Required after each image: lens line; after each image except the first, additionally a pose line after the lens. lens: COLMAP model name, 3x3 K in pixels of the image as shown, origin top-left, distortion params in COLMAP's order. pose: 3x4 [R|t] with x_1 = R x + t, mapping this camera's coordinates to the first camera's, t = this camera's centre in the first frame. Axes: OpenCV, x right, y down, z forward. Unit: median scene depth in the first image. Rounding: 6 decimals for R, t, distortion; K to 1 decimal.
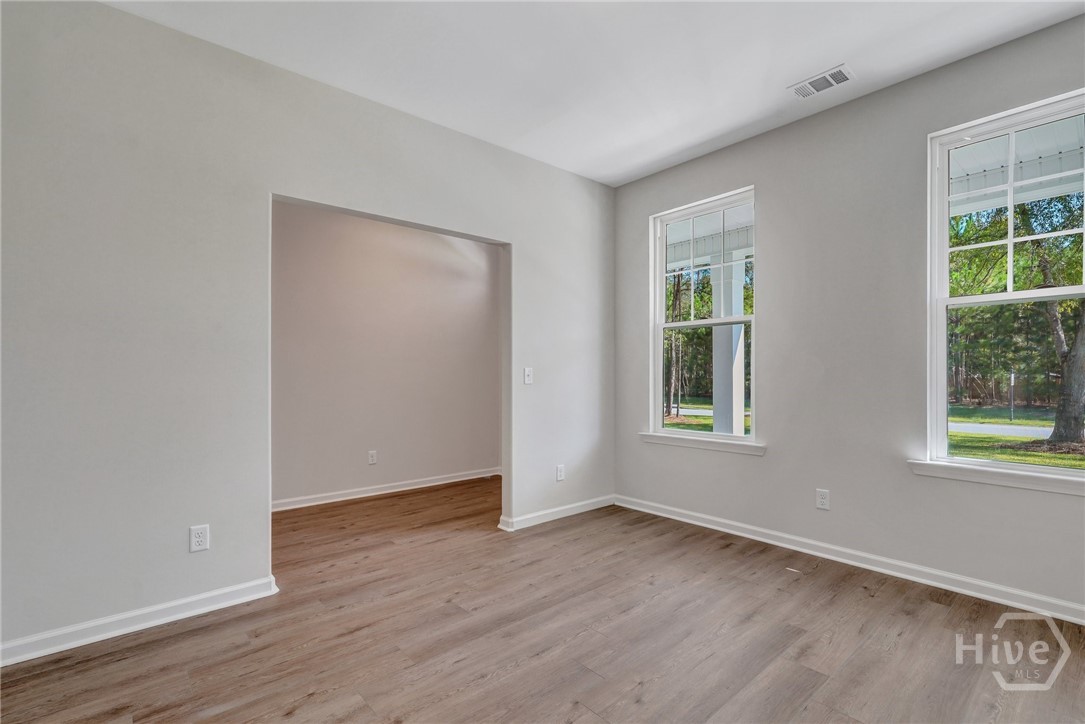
lens RADIAL K [[499.4, 0, 539.1], [0, 499.4, 369.5], [0, 0, 1]] dist [0.002115, 0.000123]
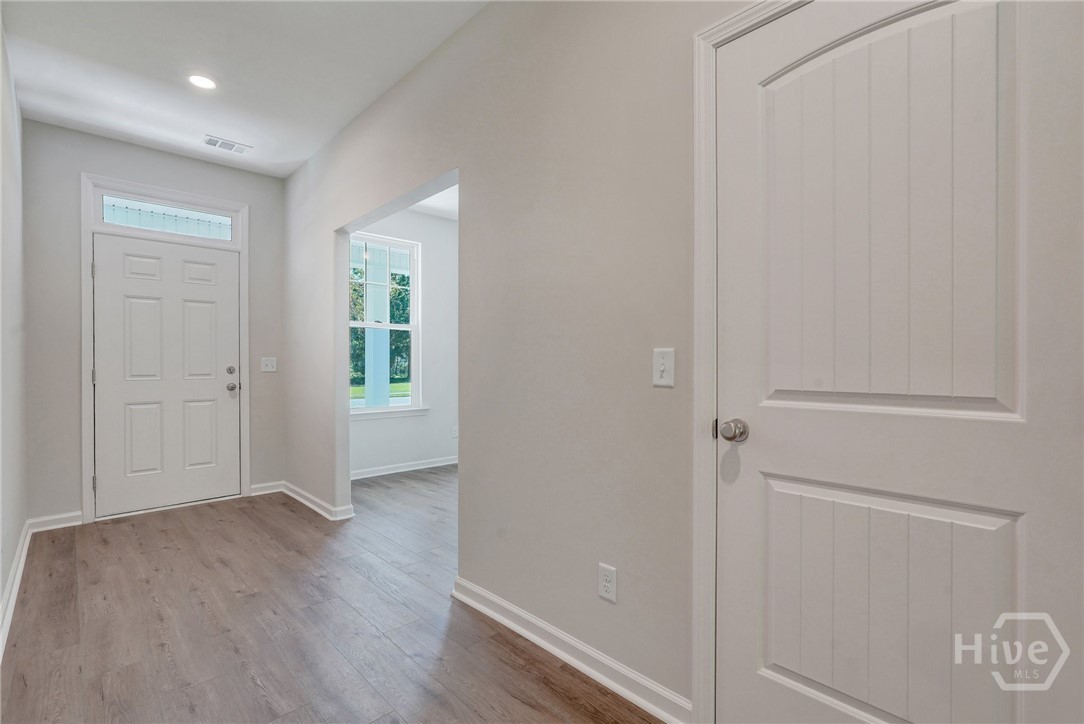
lens RADIAL K [[499.0, 0, 537.7], [0, 499.0, 363.6], [0, 0, 1]] dist [0.002115, 0.000123]
pose [[-0.049467, -0.000770, 0.998775, -1.373538], [-0.013436, 0.999910, 0.000106, 0.001395], [-0.998685, -0.013415, -0.049473, 0.831304]]
